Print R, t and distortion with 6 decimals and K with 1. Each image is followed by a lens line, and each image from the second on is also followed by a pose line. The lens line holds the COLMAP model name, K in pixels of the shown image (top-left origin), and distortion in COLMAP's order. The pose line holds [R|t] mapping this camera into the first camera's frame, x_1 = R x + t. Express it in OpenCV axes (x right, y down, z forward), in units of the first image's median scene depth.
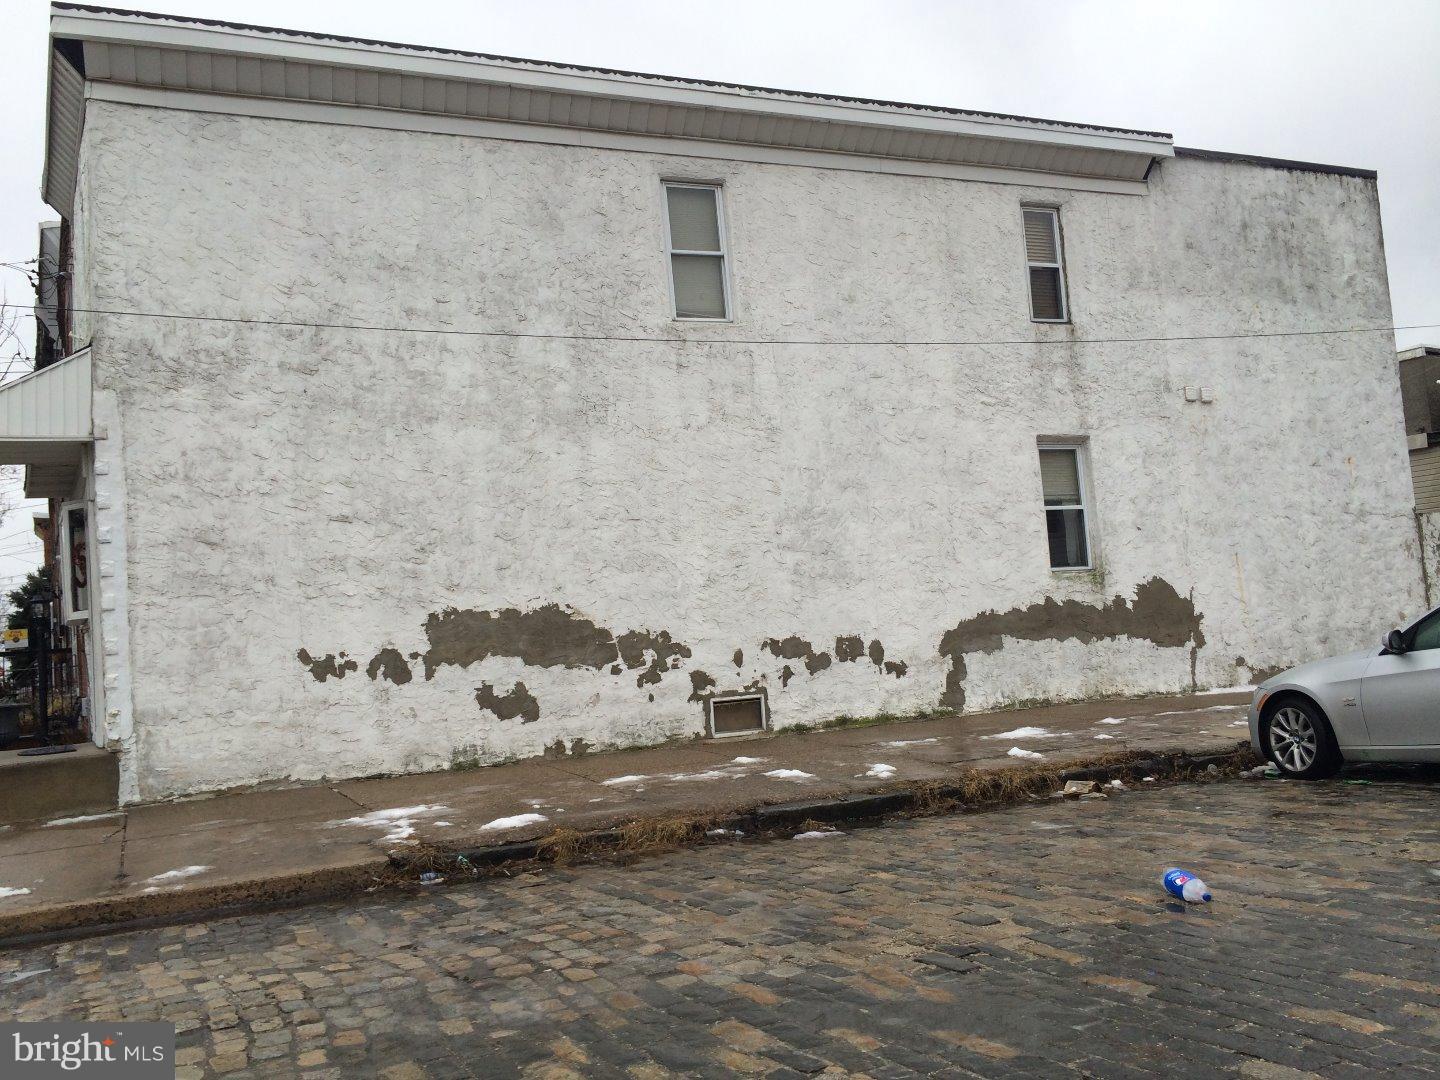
lens RADIAL K [[1256.6, 0, 717.6], [0, 1256.6, 541.7], [0, 0, 1]] dist [0.055277, -0.055310]
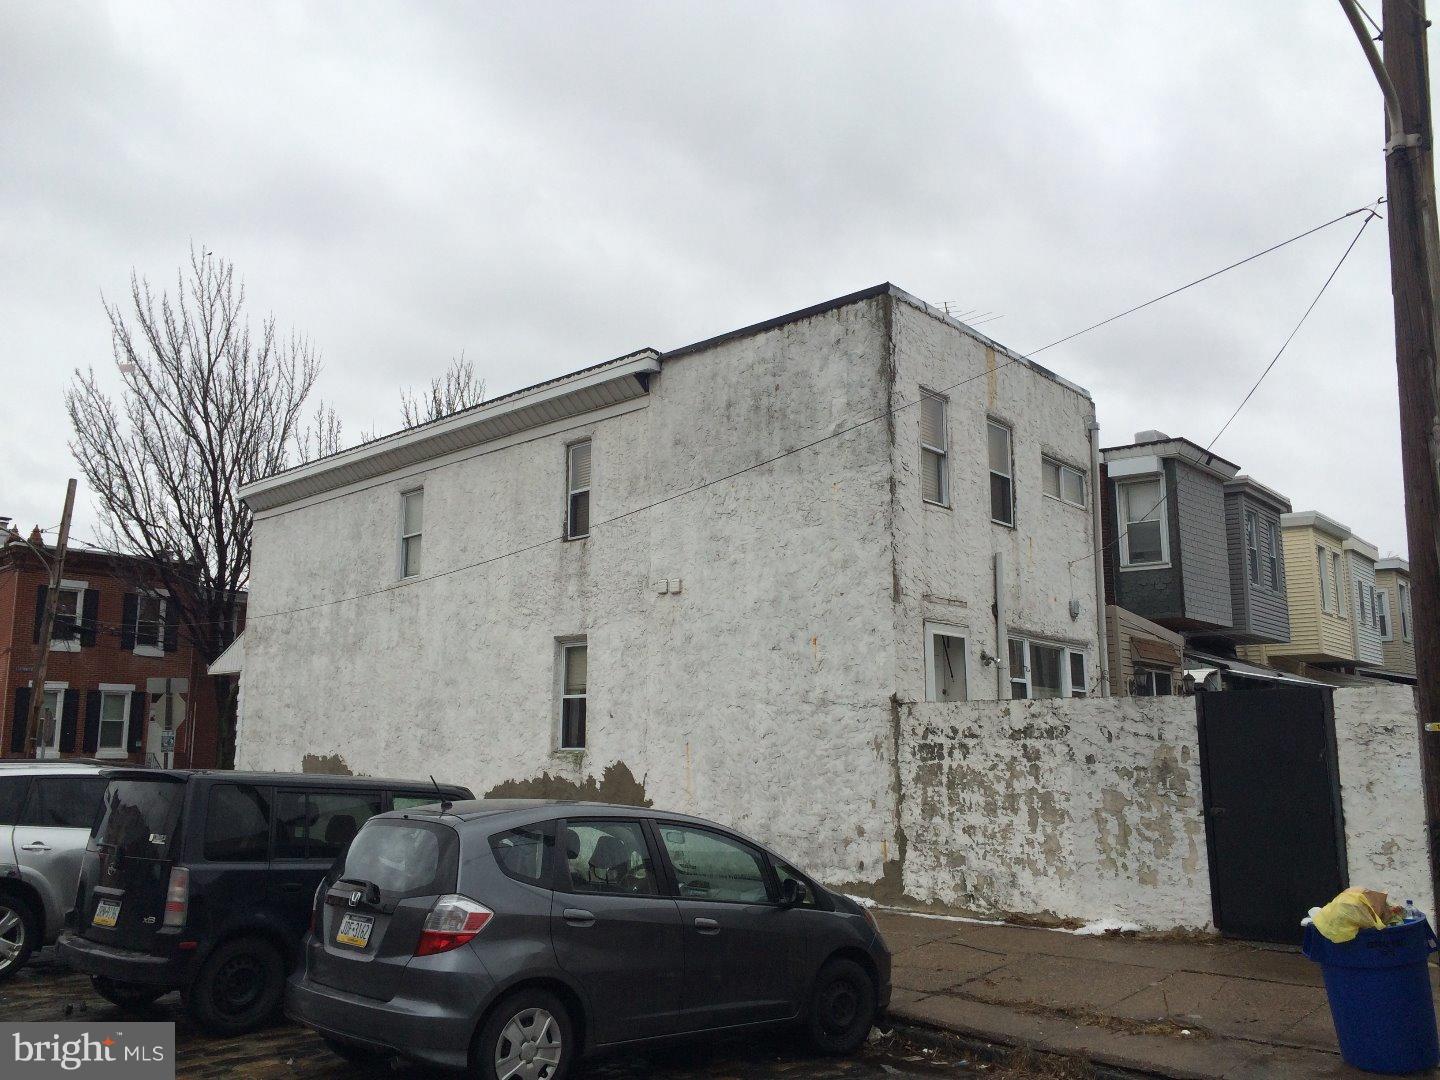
lens RADIAL K [[1256.6, 0, 719.0], [0, 1256.6, 541.1], [0, 0, 1]] dist [0.055277, -0.055310]
pose [[0.364242, -0.082269, -0.927664, 1.370190], [0.041723, 0.996532, -0.071994, -0.078173], [0.930369, -0.012481, 0.366411, 0.667656]]
